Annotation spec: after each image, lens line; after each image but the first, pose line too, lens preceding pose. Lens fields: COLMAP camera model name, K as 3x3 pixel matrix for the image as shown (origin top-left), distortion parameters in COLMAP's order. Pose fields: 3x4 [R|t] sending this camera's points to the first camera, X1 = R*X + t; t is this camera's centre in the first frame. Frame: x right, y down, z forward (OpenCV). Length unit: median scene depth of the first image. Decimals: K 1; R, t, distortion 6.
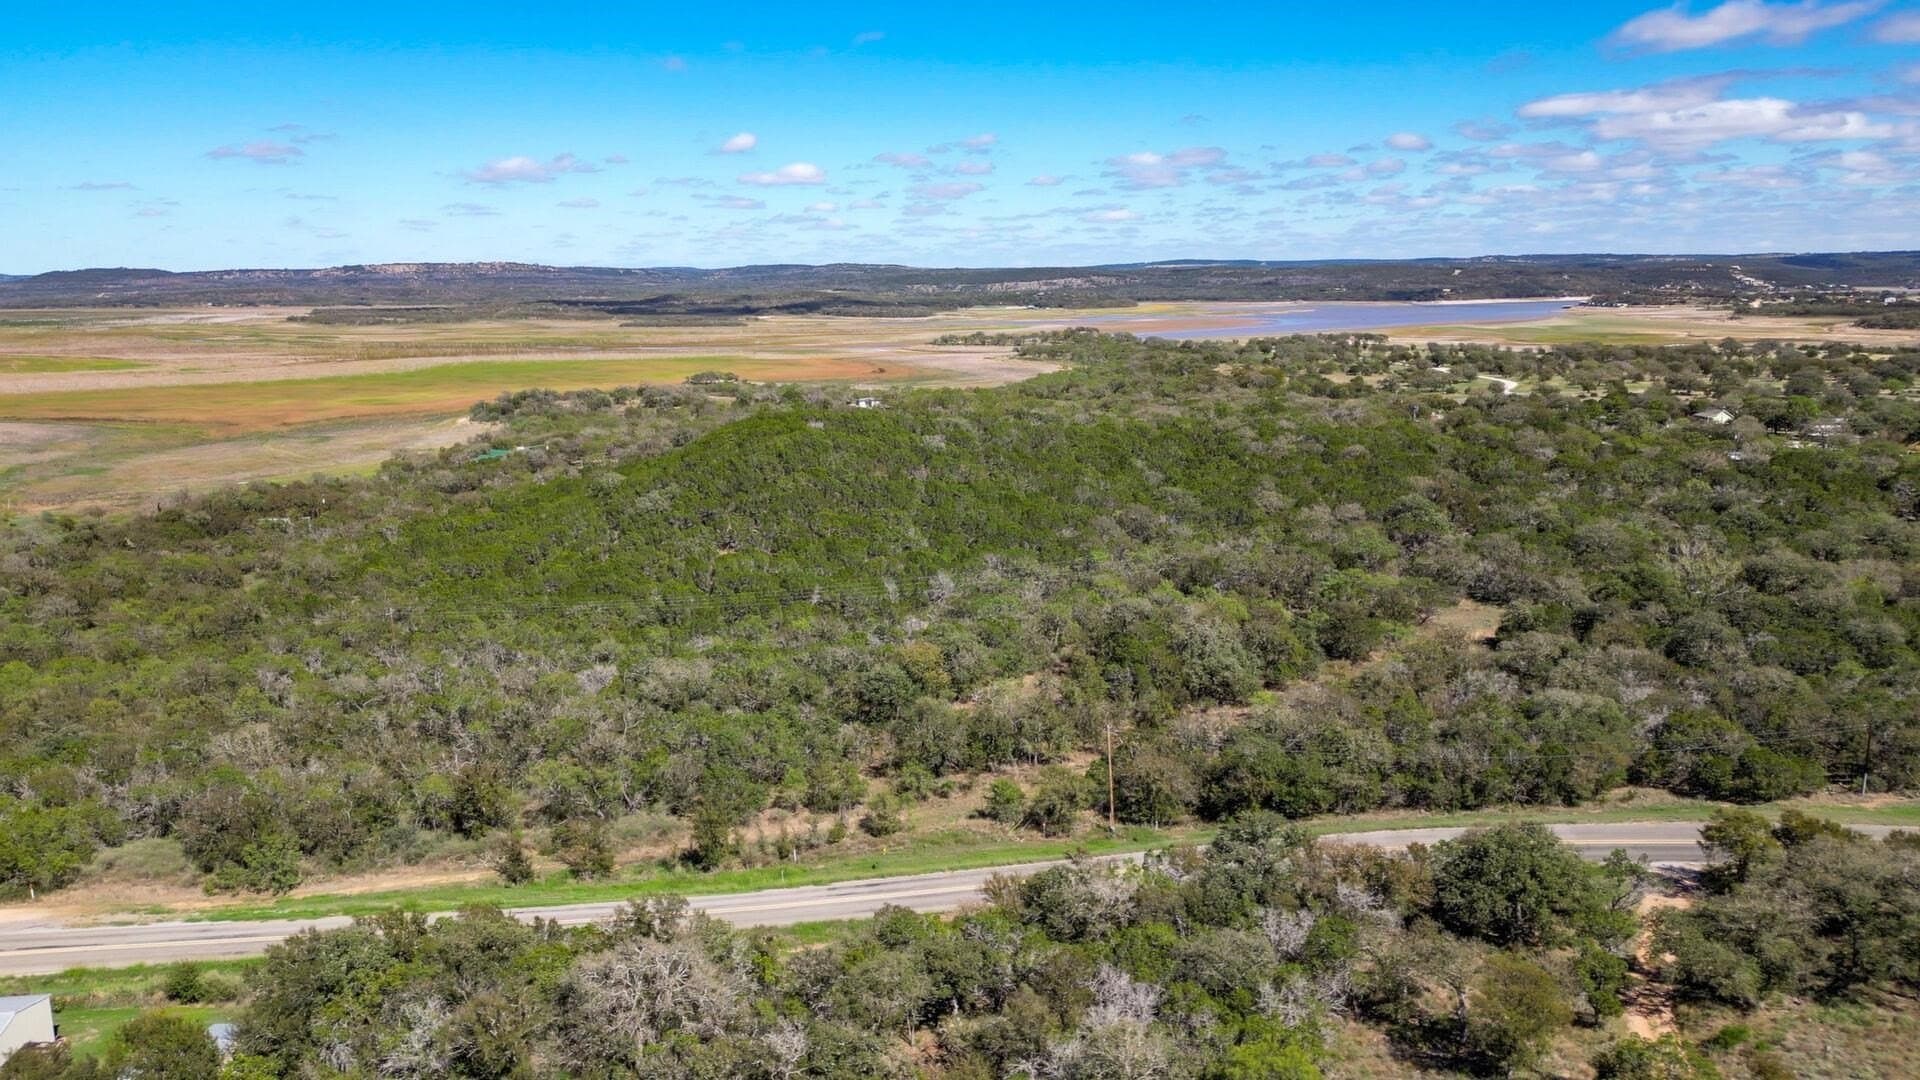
lens RADIAL K [[1415.3, 0, 969.8], [0, 1415.3, 526.1], [0, 0, 1]] dist [0.082176, -0.079072]
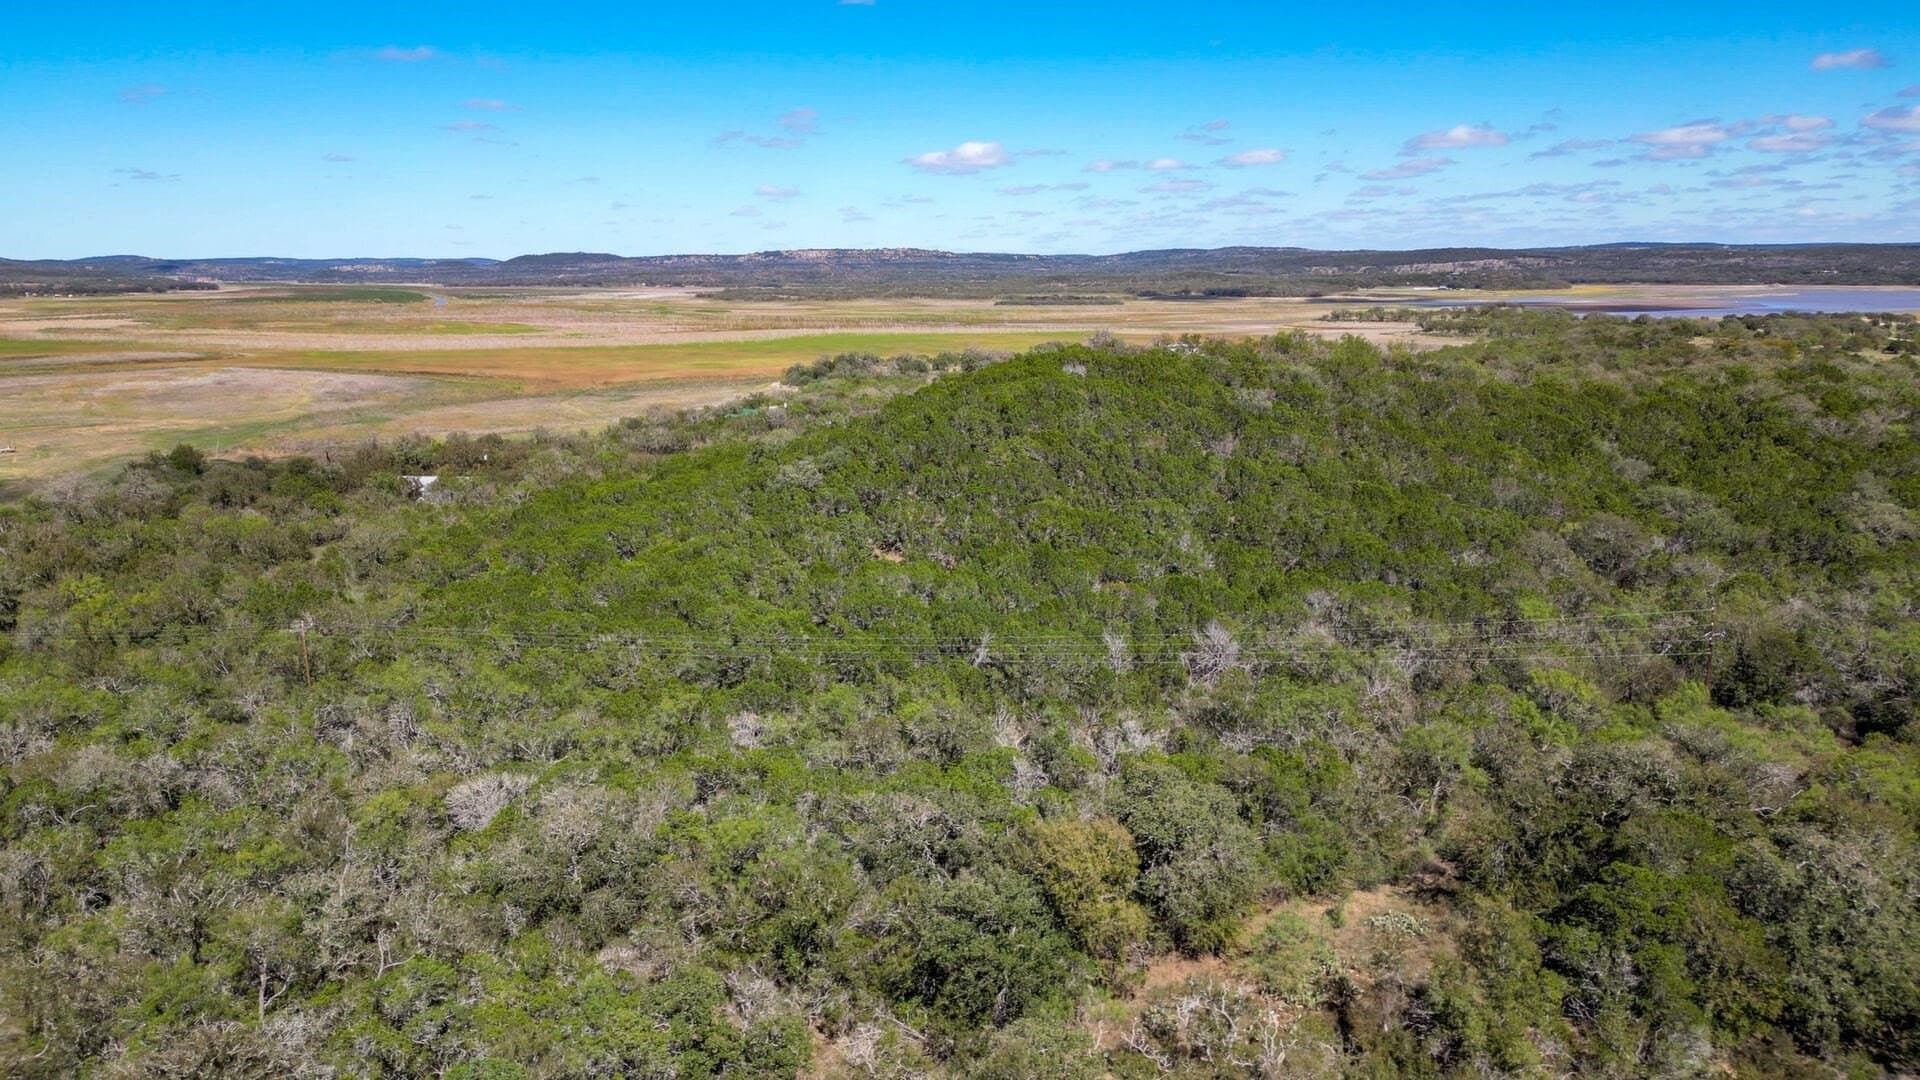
lens RADIAL K [[1415.3, 0, 967.6], [0, 1415.3, 541.5], [0, 0, 1]] dist [0.082176, -0.079072]
pose [[0.962462, 0.056027, -0.265572, 0.005869], [-0.051228, 0.998375, 0.024969, -0.001313], [0.266539, -0.010427, 0.963768, 0.088141]]
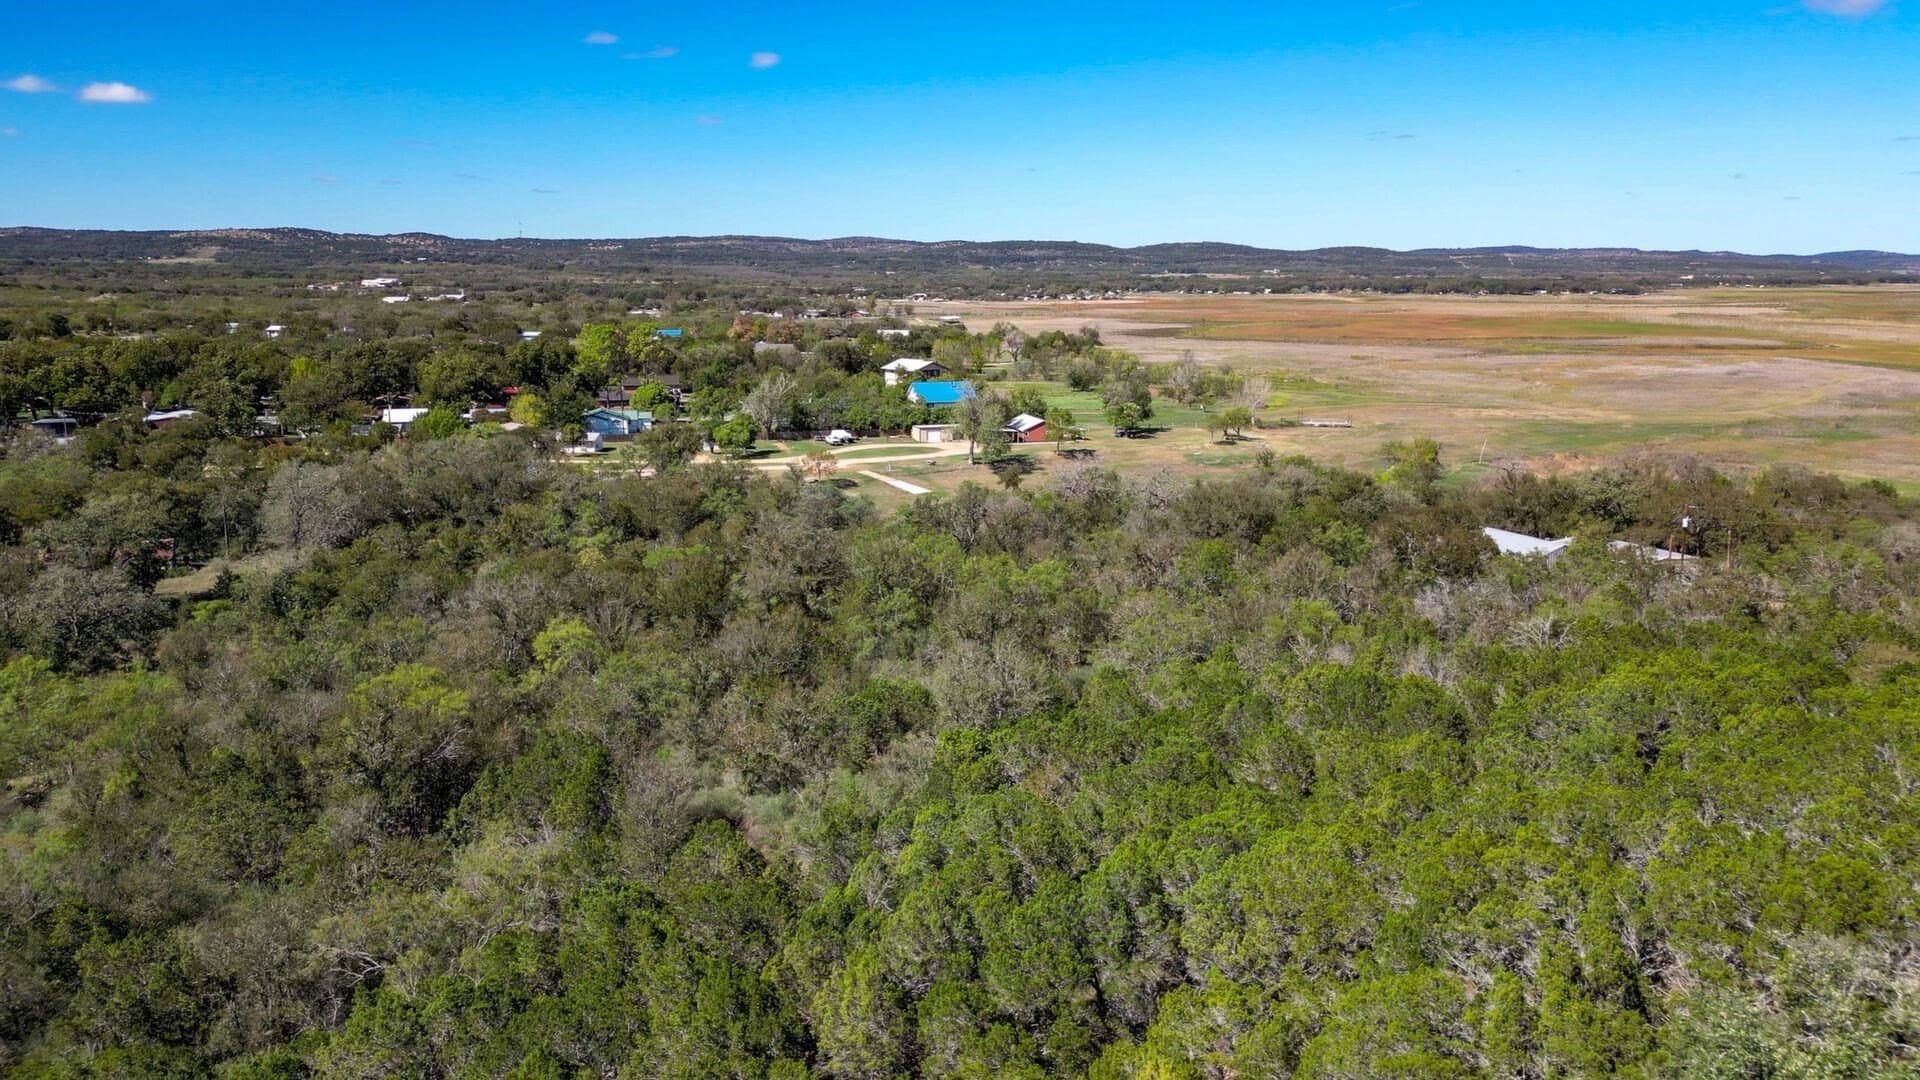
lens RADIAL K [[1415.3, 0, 959.2], [0, 1415.3, 540.6], [0, 0, 1]] dist [0.082176, -0.079072]
pose [[0.216988, 0.192279, -0.957050, -0.035052], [-0.171428, 0.972679, 0.156552, -0.011431], [0.961004, 0.130096, 0.244022, 0.207083]]
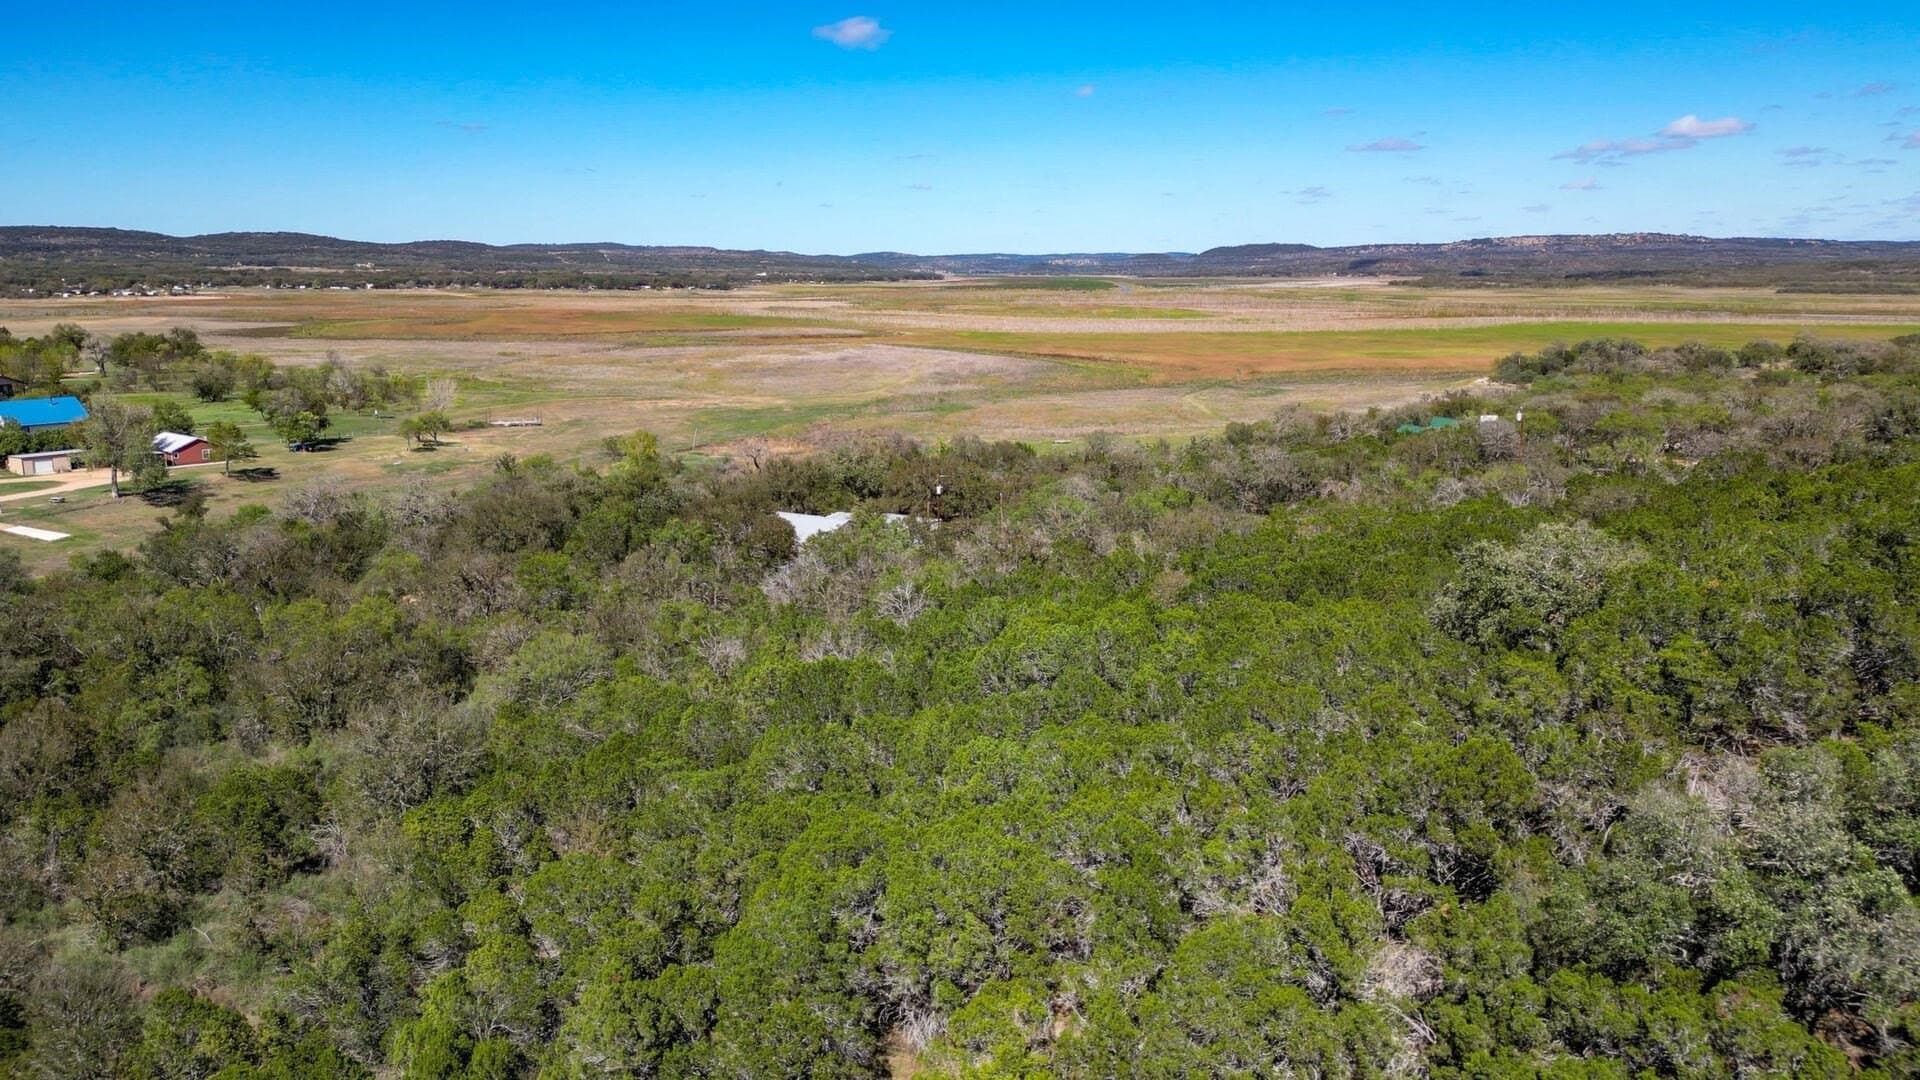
lens RADIAL K [[1415.3, 0, 960.2], [0, 1415.3, 556.1], [0, 0, 1]] dist [0.082176, -0.079072]
pose [[0.732193, 0.145256, -0.665428, -0.044636], [-0.123483, 0.989113, 0.080041, -0.009459], [0.669810, 0.023564, 0.742159, 0.196856]]
